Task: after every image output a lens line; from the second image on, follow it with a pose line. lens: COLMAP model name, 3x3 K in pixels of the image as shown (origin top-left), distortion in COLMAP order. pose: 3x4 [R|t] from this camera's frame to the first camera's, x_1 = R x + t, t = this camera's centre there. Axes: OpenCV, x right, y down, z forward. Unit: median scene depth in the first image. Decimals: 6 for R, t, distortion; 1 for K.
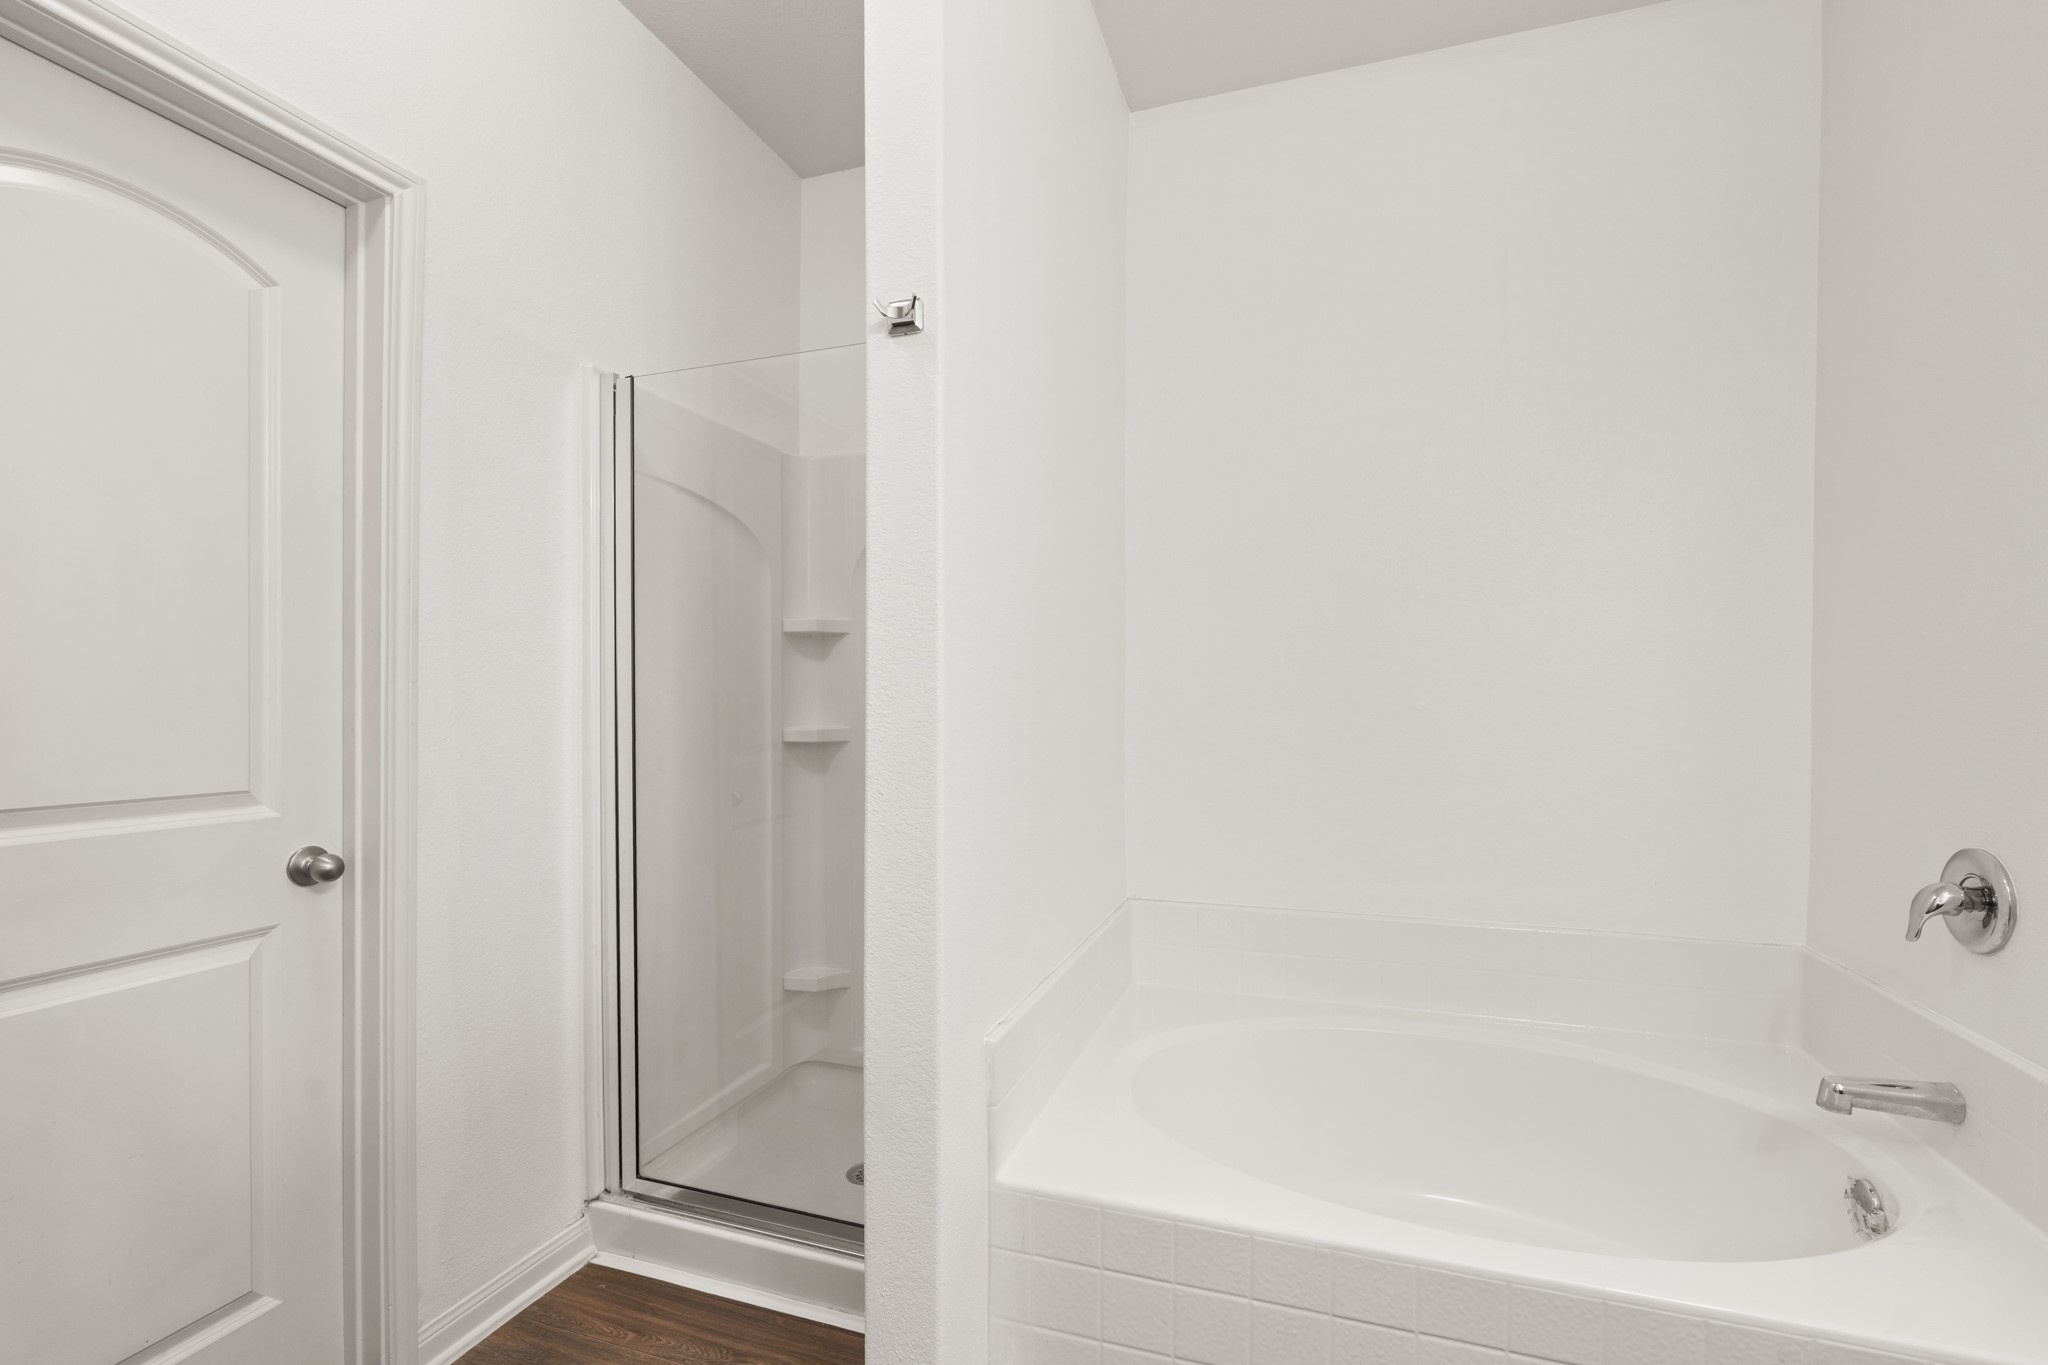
lens RADIAL K [[910.2, 0, 1022.9], [0, 910.2, 720.5], [0, 0, 1]] dist [-0.003912, -0.000160]
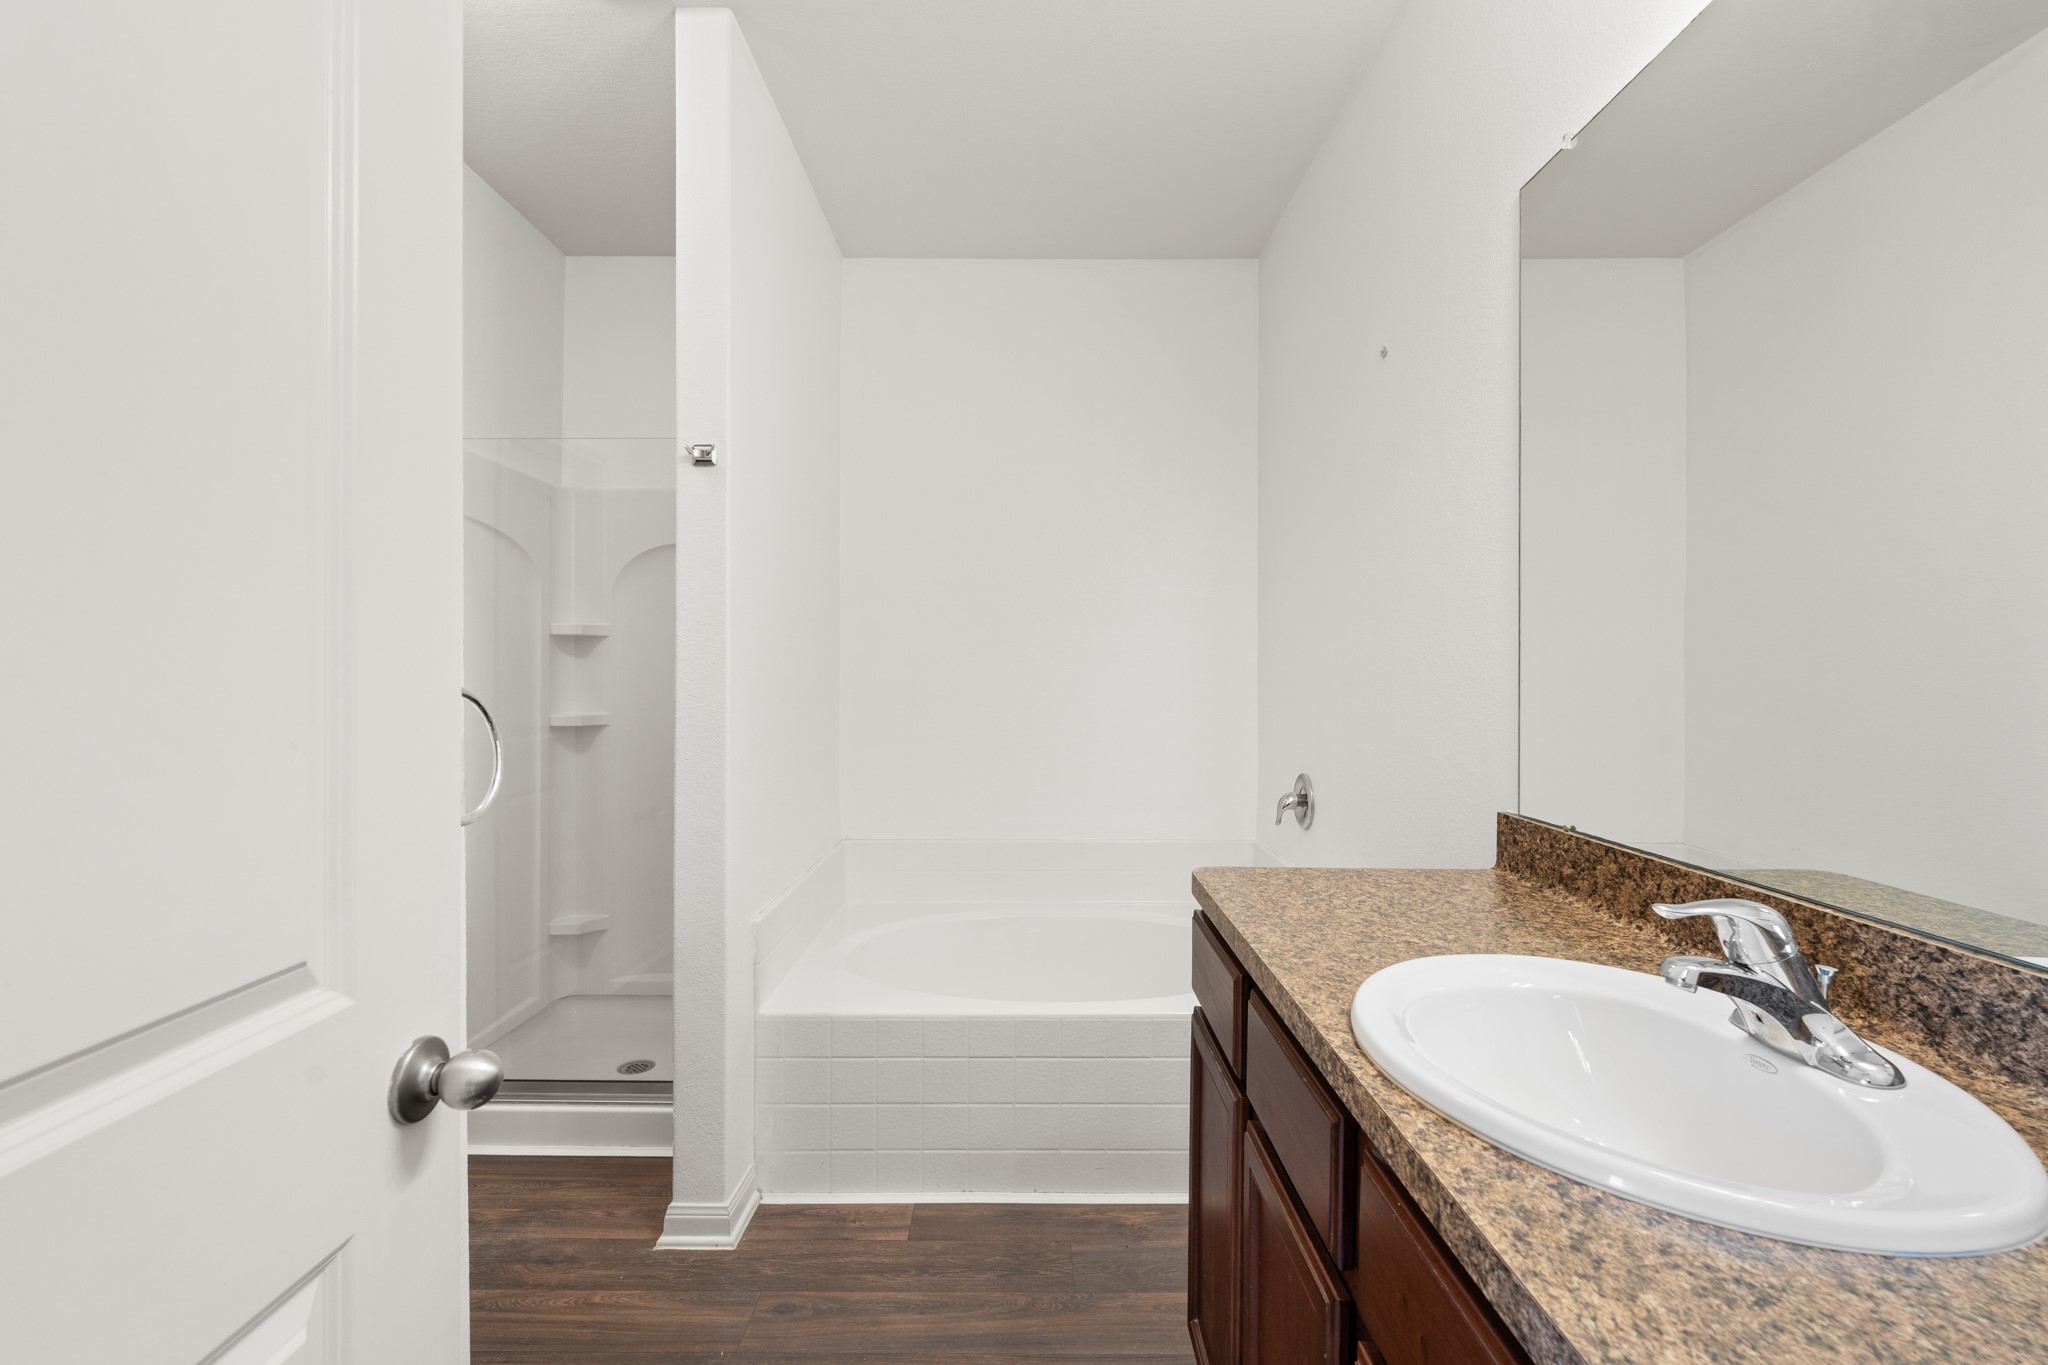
lens RADIAL K [[917.3, 0, 1020.2], [0, 917.3, 668.3], [0, 0, 1]] dist [-0.002052, 0.000274]
pose [[0.949577, 0.003375, 0.313514, -0.097992], [0.006663, 0.999499, -0.030943, -0.020257], [-0.313462, 0.031472, 0.949079, -0.610766]]
